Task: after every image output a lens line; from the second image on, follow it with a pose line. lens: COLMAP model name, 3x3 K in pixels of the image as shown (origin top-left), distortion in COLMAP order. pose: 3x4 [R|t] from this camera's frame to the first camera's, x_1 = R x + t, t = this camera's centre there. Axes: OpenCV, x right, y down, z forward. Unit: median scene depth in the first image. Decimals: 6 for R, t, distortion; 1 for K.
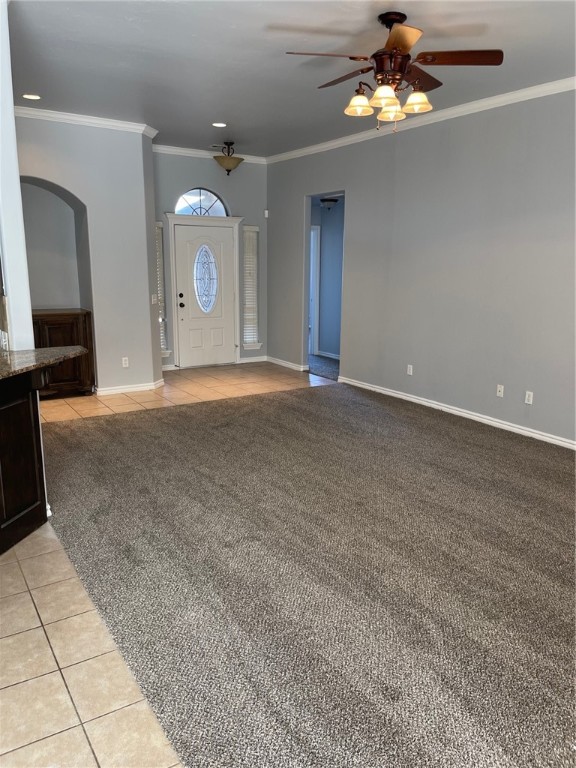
lens RADIAL K [[594.9, 0, 290.4], [0, 594.9, 399.2], [0, 0, 1]] dist [0.035996, -0.008947]
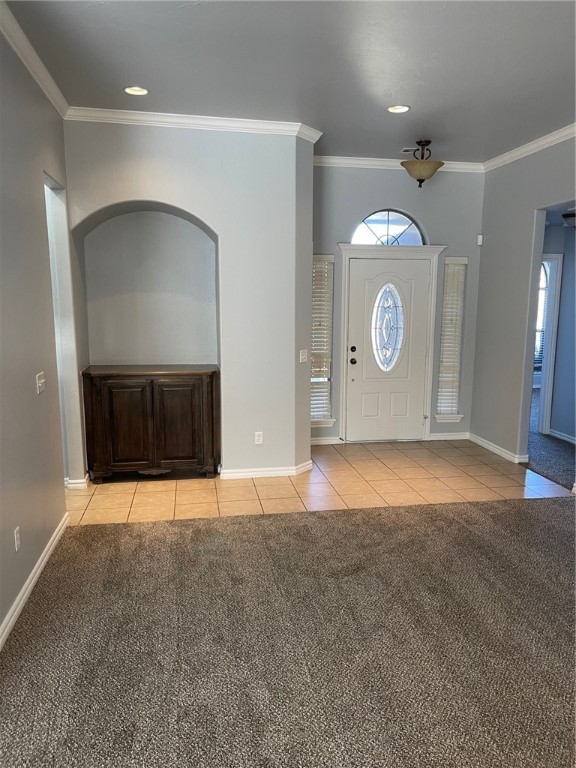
lens RADIAL K [[594.9, 0, 290.4], [0, 594.9, 399.2], [0, 0, 1]] dist [0.035996, -0.008947]
pose [[0.923173, 0.060359, -0.379616, 0.037968], [-0.084743, 0.995254, -0.047838, -0.068779], [0.374927, 0.076332, 0.923906, 0.278359]]
